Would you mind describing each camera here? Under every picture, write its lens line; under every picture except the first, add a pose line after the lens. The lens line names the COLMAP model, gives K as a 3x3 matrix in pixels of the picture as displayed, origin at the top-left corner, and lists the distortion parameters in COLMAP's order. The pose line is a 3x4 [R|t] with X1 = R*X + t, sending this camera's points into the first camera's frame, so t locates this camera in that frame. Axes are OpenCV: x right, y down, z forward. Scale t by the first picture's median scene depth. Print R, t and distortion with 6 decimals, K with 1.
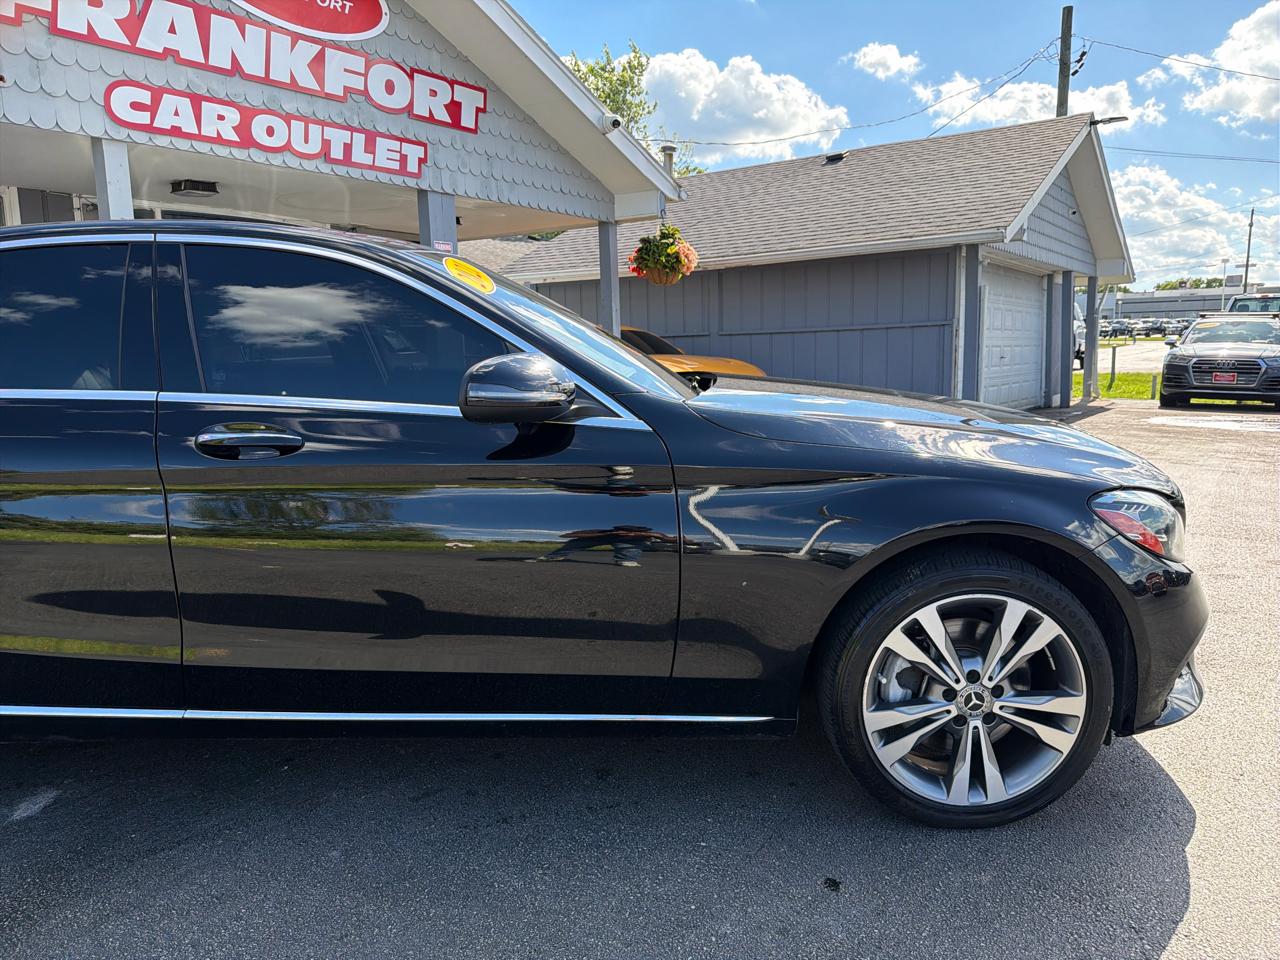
lens RADIAL K [[908.1, 0, 636.1], [0, 908.1, 476.4], [0, 0, 1]] dist [0.001234, -0.008181]
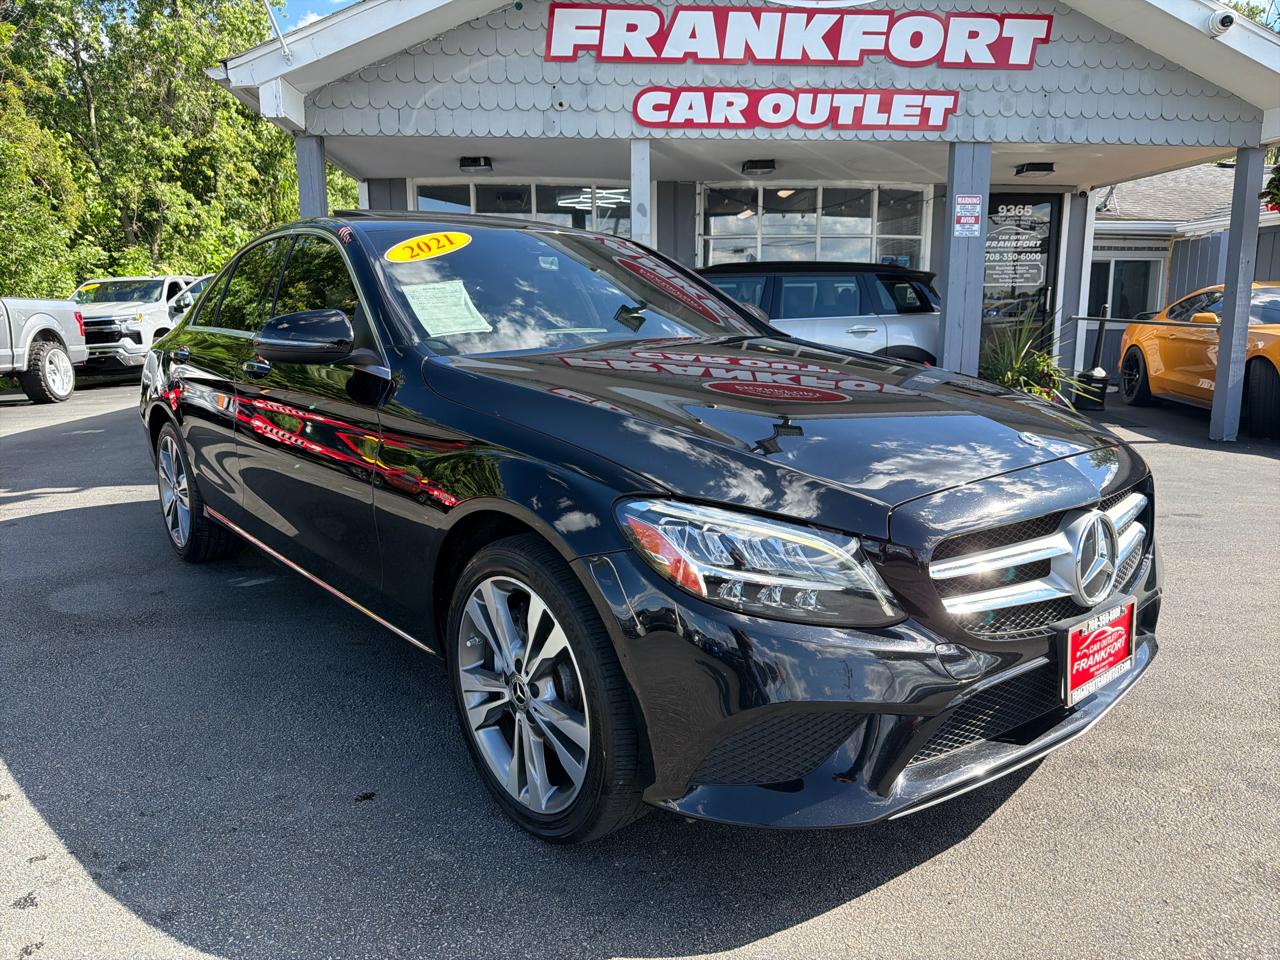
lens RADIAL K [[907.6, 0, 642.9], [0, 907.6, 487.7], [0, 0, 1]] dist [0.002169, -0.009573]
pose [[0.654788, 0.156622, -0.739407, 0.373237], [-0.115882, 0.987530, 0.106560, -0.025552], [0.746876, 0.015910, 0.664773, 0.156494]]
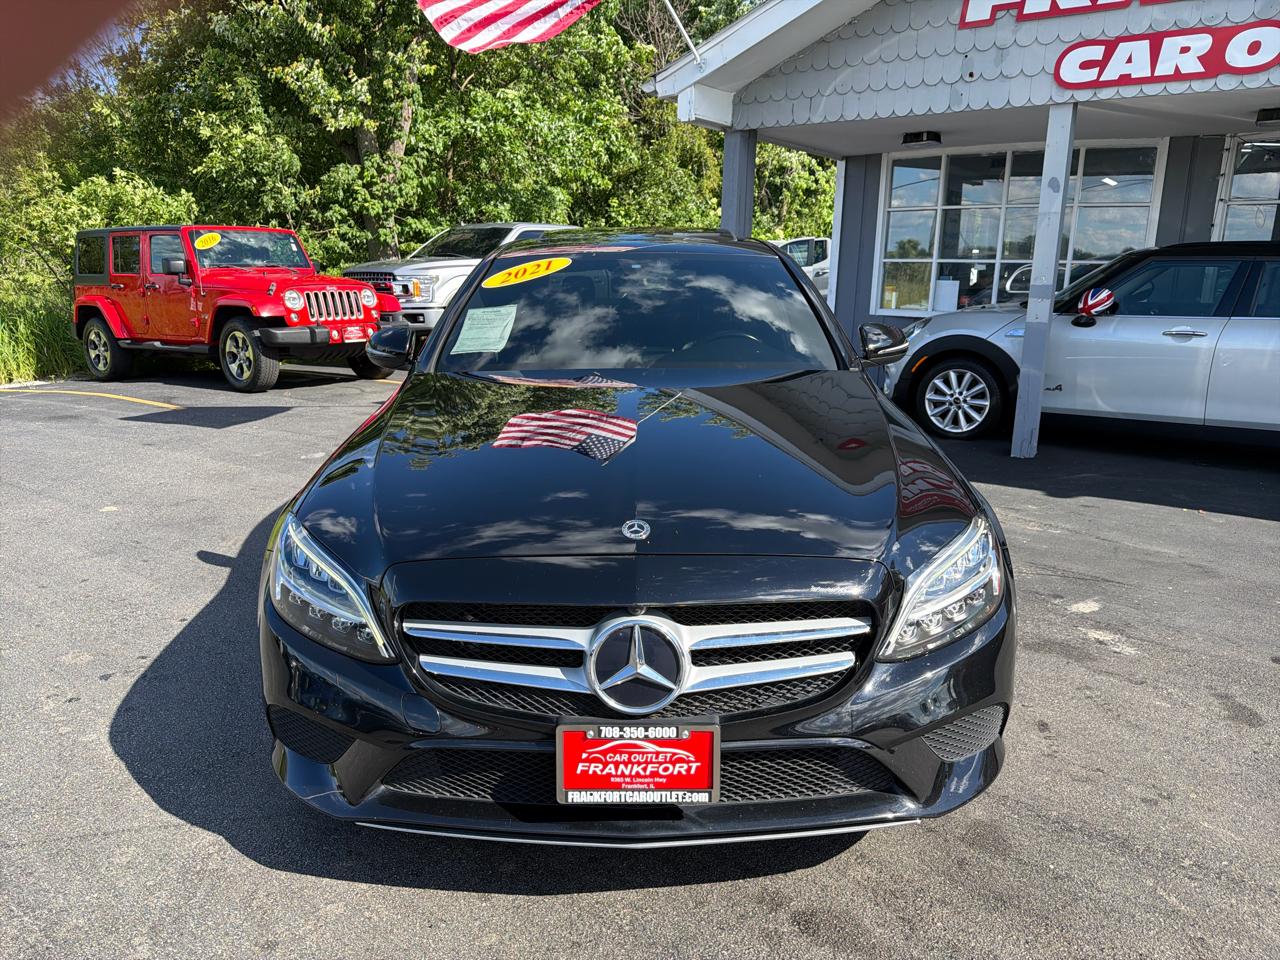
lens RADIAL K [[907.6, 0, 642.9], [0, 907.6, 487.7], [0, 0, 1]] dist [0.002169, -0.009573]
pose [[0.016883, 0.259218, -0.965671, 0.509628], [-0.156718, 0.954557, 0.253495, -0.112308], [0.987499, 0.147058, 0.056740, 0.446628]]
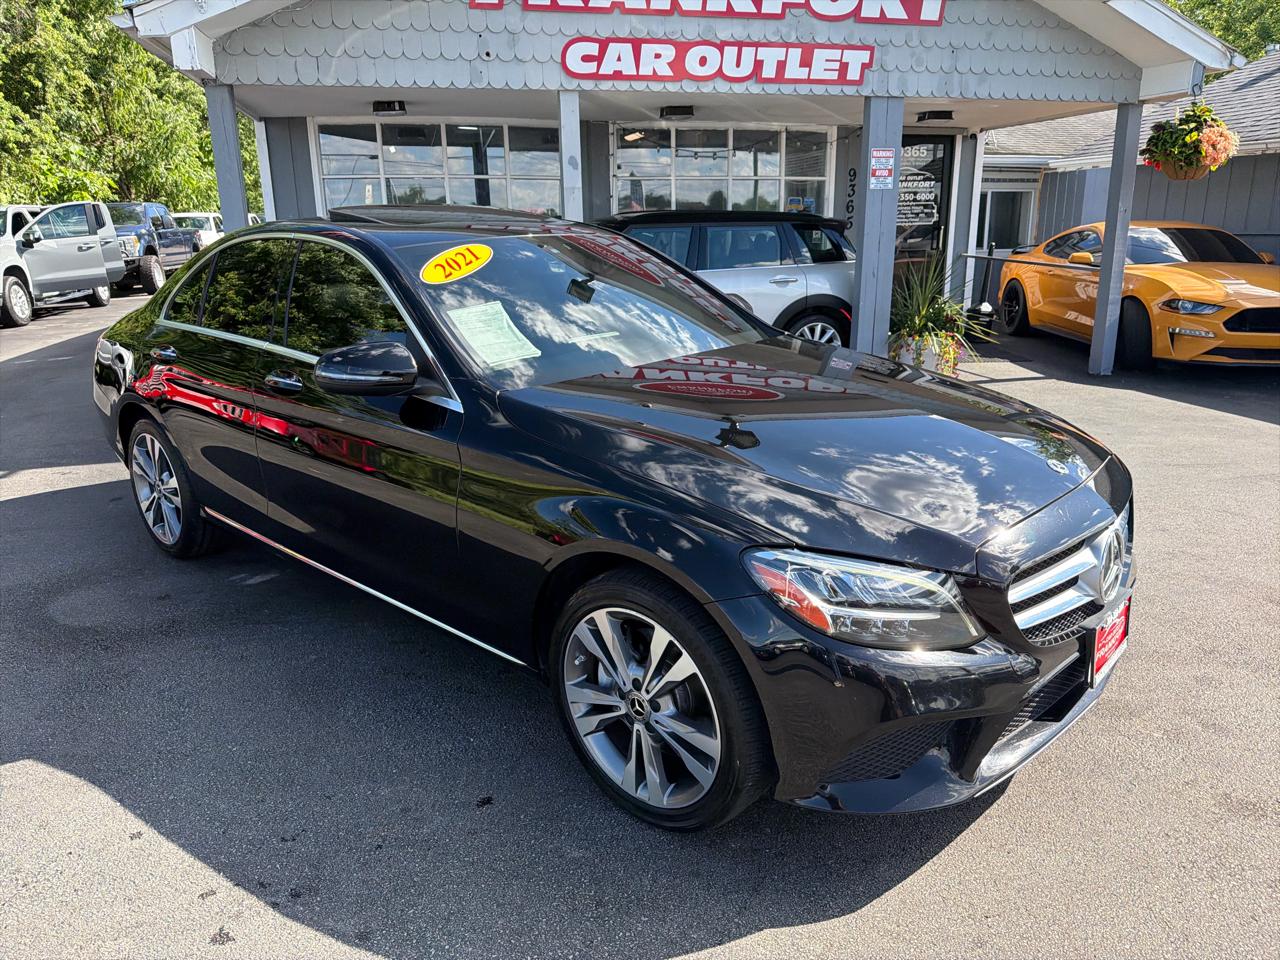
lens RADIAL K [[907.5, 0, 645.7], [0, 907.5, 486.9], [0, 0, 1]] dist [0.004752, -0.011750]
pose [[0.758089, 0.191455, -0.623415, 0.333070], [-0.096580, 0.978355, 0.183015, -0.067831], [0.644961, -0.078532, 0.760170, 0.071526]]
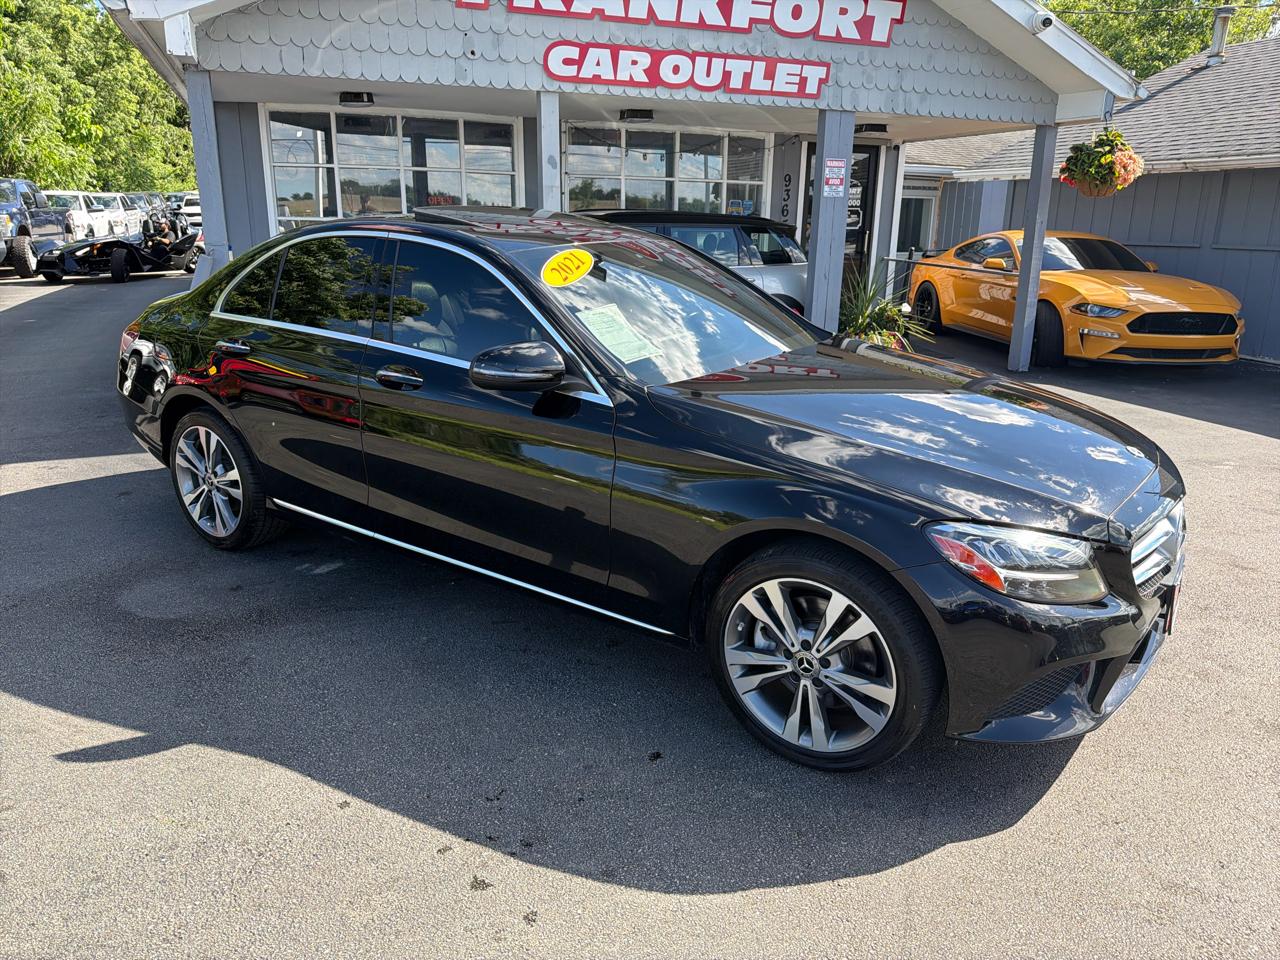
lens RADIAL K [[905.8, 0, 647.1], [0, 905.8, 480.1], [0, 0, 1]] dist [0.020336, -0.032129]
pose [[0.837066, 0.184263, -0.515138, 0.259522], [-0.110773, 0.979156, 0.170242, -0.060141], [0.535770, -0.085440, 0.840030, -0.039328]]
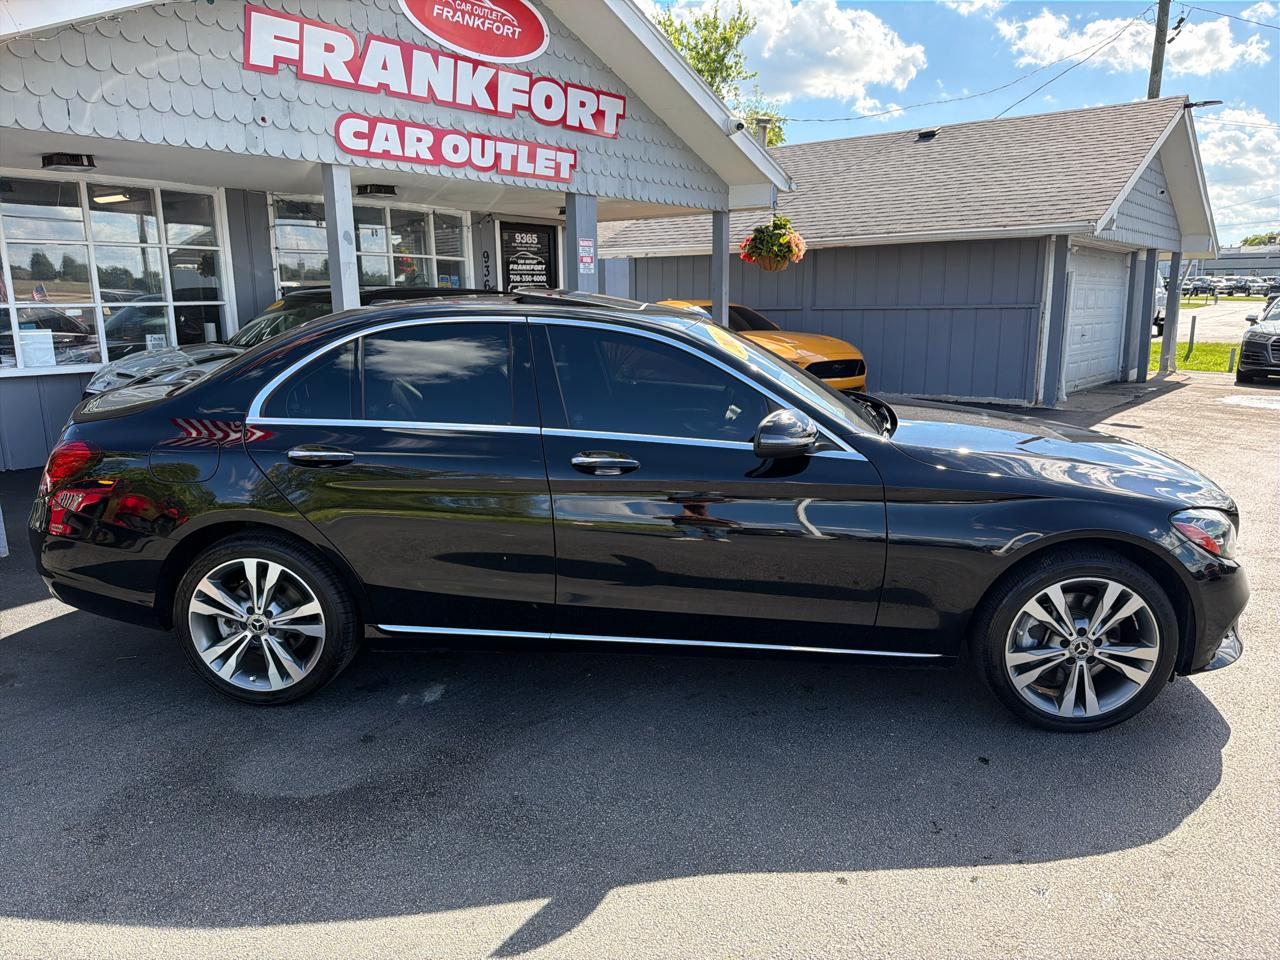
lens RADIAL K [[907.6, 0, 642.9], [0, 907.6, 487.7], [0, 0, 1]] dist [0.002169, -0.009573]
pose [[0.998277, 0.026282, -0.052457, -0.092298], [-0.022648, 0.997380, 0.068702, -0.034043], [0.054125, -0.067395, 0.996257, -0.169484]]
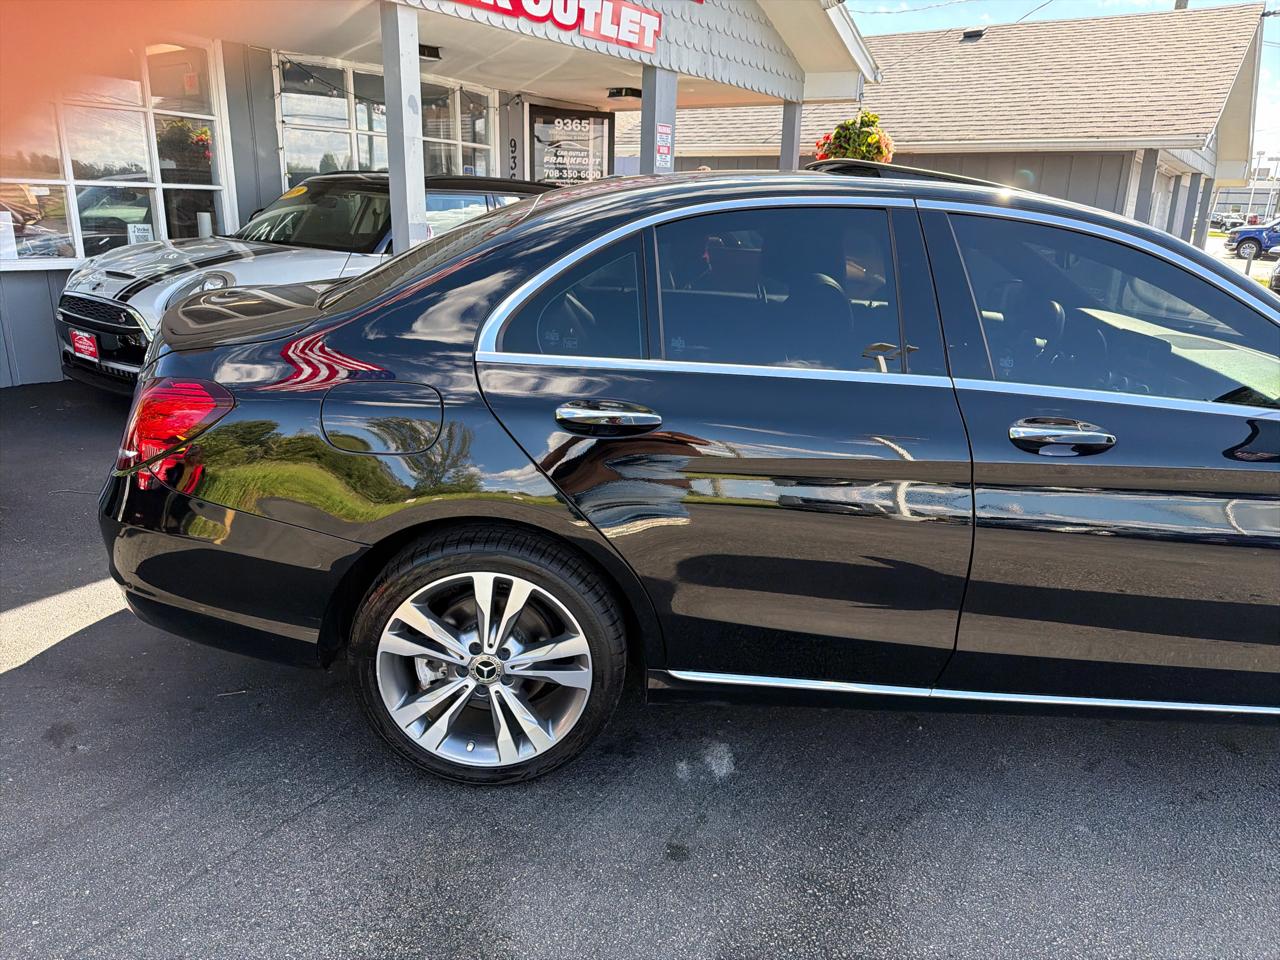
lens RADIAL K [[918.4, 0, 642.5], [0, 918.4, 484.0], [0, 0, 1]] dist [-0.002380, -0.022614]
pose [[0.998652, 0.045699, 0.024603, -0.295087], [-0.048868, 0.987609, 0.149129, -0.037455], [-0.017483, -0.150130, 0.988512, 0.005991]]
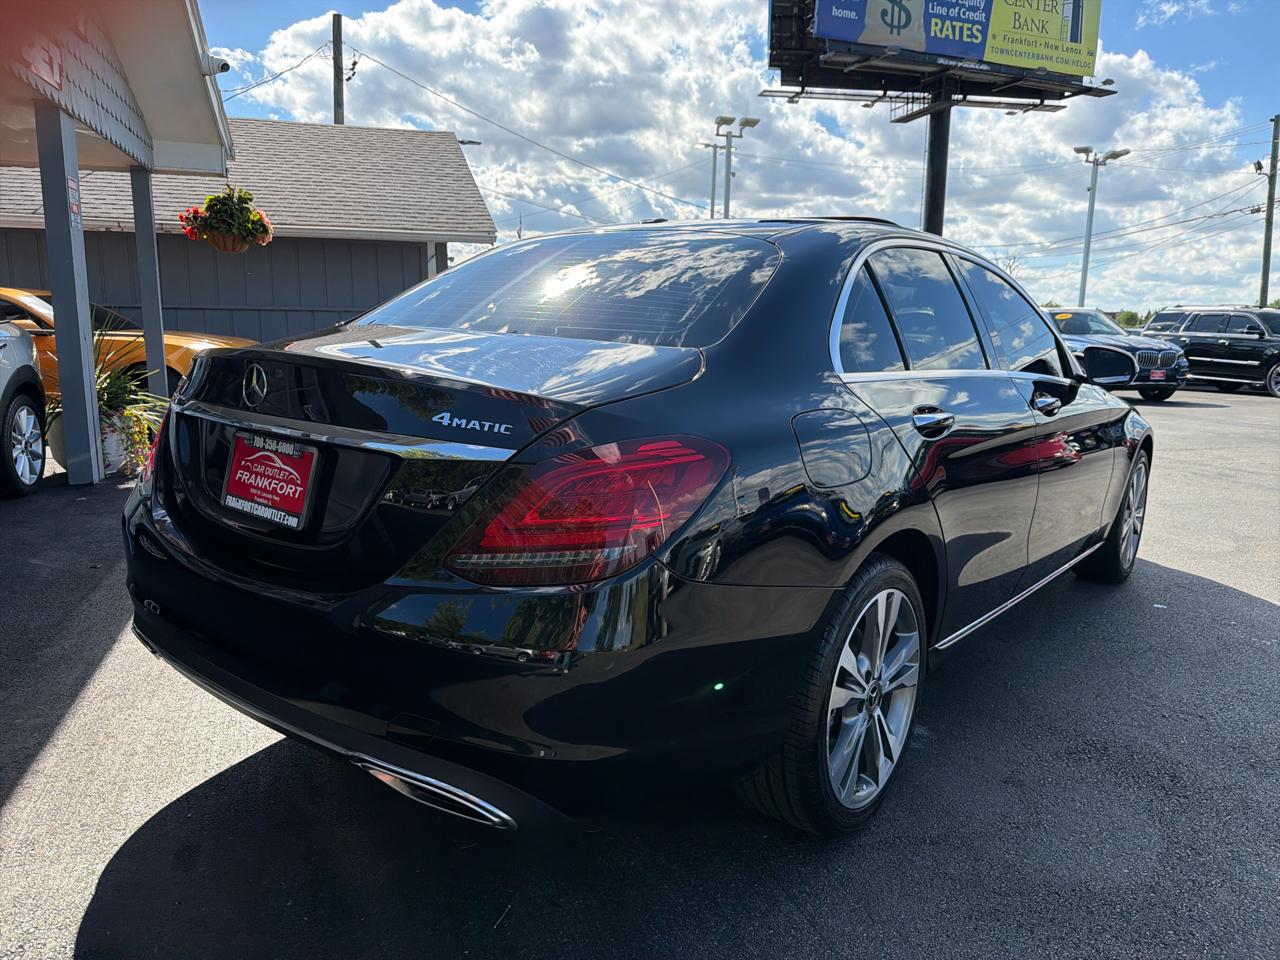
lens RADIAL K [[918.4, 0, 642.5], [0, 918.4, 484.0], [0, 0, 1]] dist [-0.002380, -0.022614]
pose [[0.611712, -0.097356, 0.785067, -0.658403], [0.077283, 0.995006, 0.063173, -0.019628], [-0.787296, 0.022029, 0.616181, 0.197093]]
